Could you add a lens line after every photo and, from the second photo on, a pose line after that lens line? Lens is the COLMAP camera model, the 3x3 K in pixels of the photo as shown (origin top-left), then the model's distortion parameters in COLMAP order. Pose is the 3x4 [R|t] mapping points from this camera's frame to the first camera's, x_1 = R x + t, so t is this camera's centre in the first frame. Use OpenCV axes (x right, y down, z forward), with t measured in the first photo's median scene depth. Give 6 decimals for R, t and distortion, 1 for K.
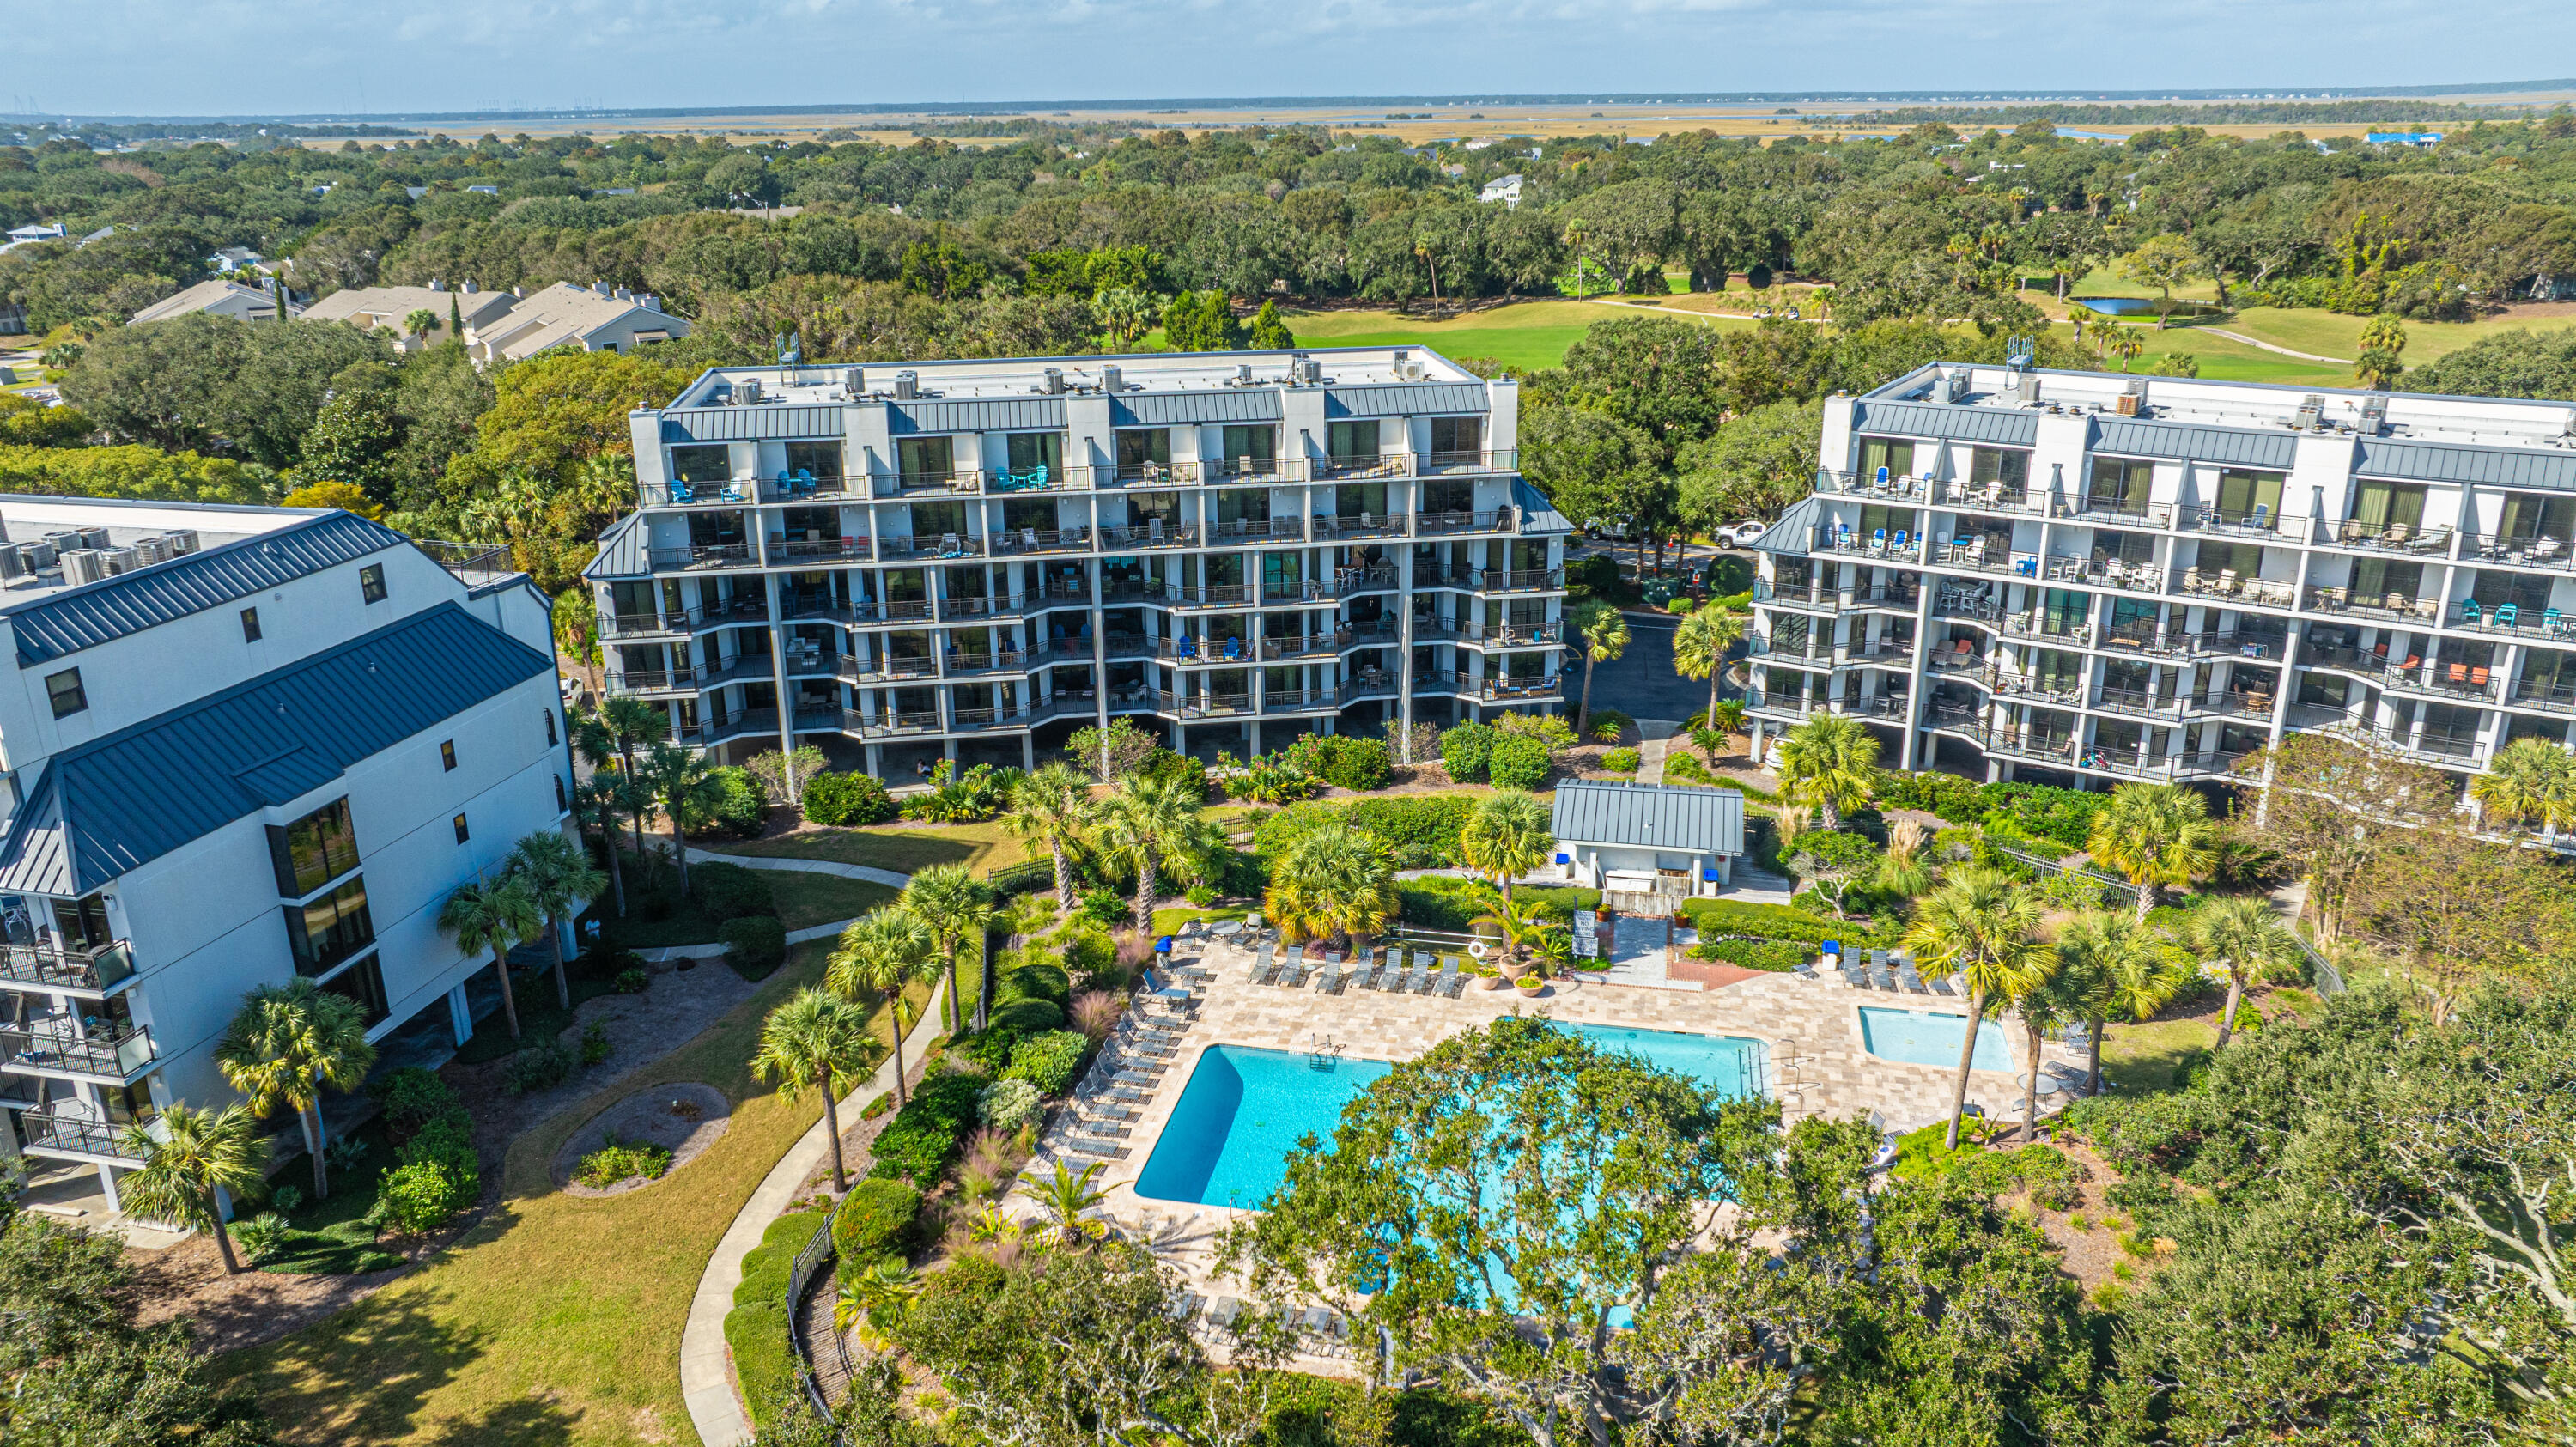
lens RADIAL K [[1798.0, 0, 1281.9], [0, 1798.0, 717.0], [0, 0, 1]] dist [-0.025659, 0.023997]
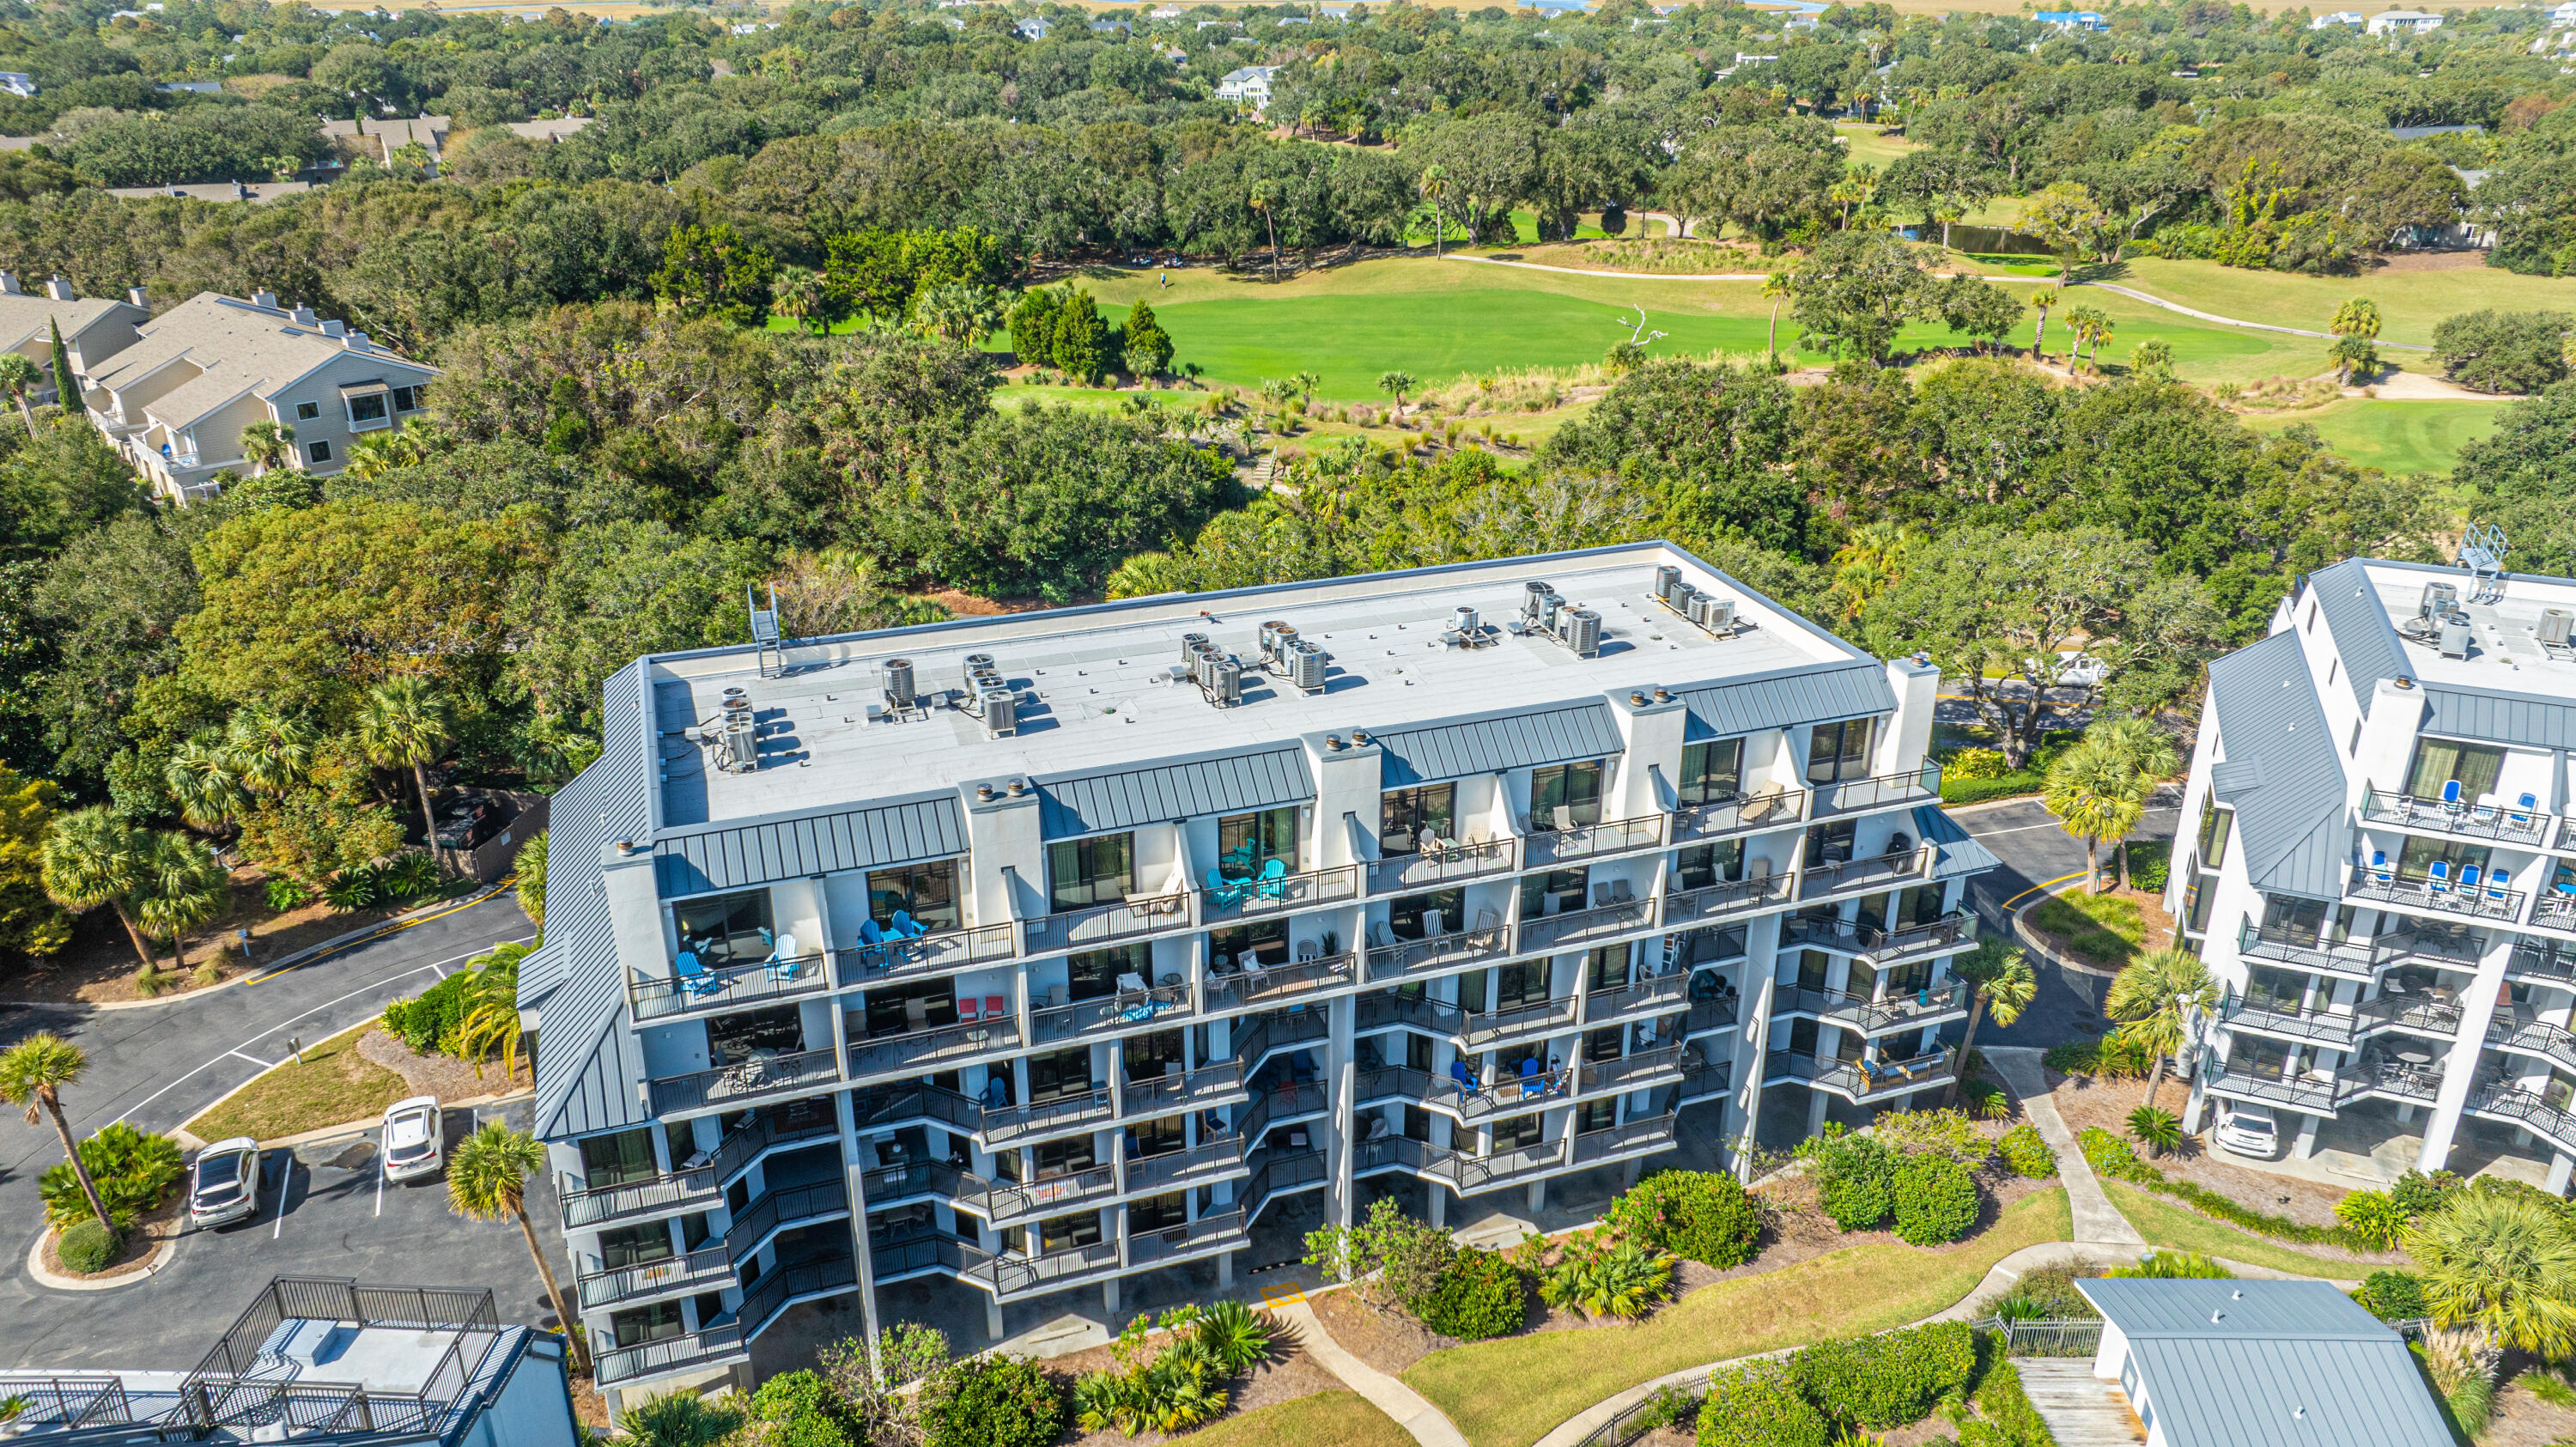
lens RADIAL K [[1798.0, 0, 1279.7], [0, 1798.0, 715.6], [0, 0, 1]] dist [-0.025659, 0.023997]
pose [[0.982108, -0.062836, 0.177528, -0.237681], [0.049355, 0.995623, 0.079367, -0.238044], [-0.181739, -0.069185, 0.980910, 0.383282]]
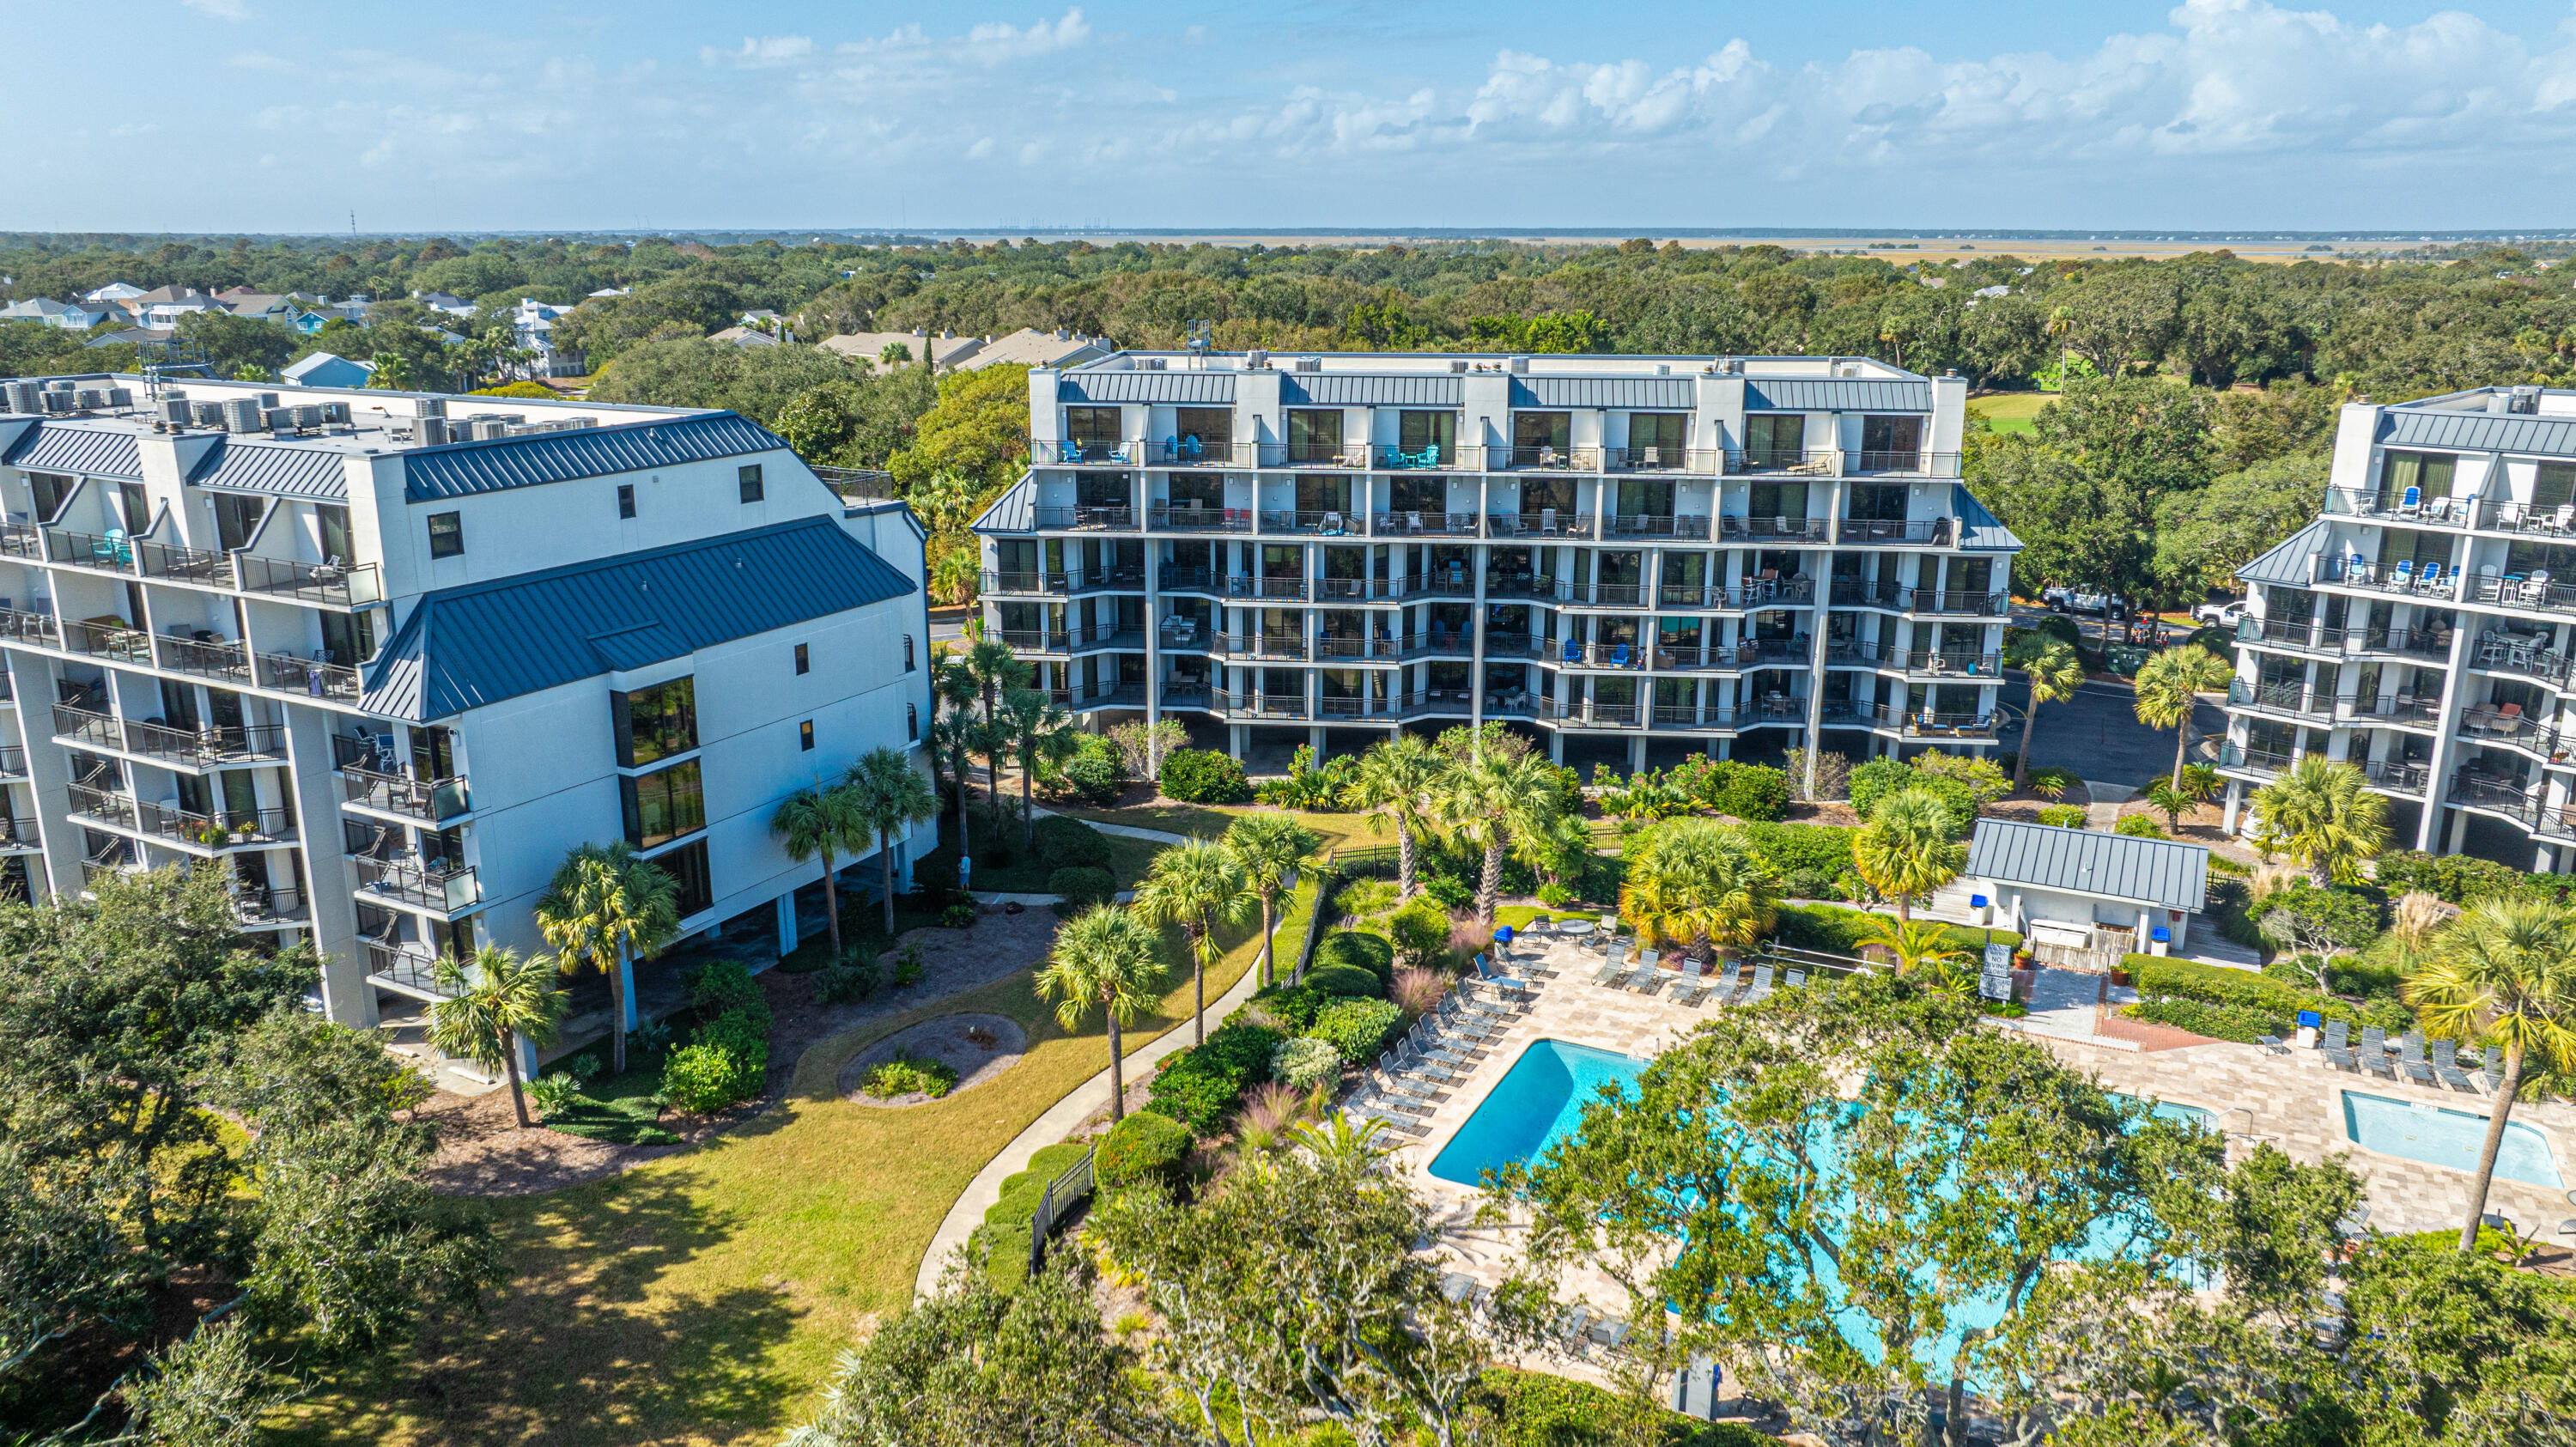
lens RADIAL K [[1798.0, 0, 1294.7], [0, 1798.0, 708.0], [0, 0, 1]] dist [-0.025659, 0.023997]
pose [[0.969717, 0.076397, -0.231975, 0.026244], [-0.092371, 0.993988, -0.058780, 0.060744], [0.226090, 0.078427, 0.970944, 0.068859]]
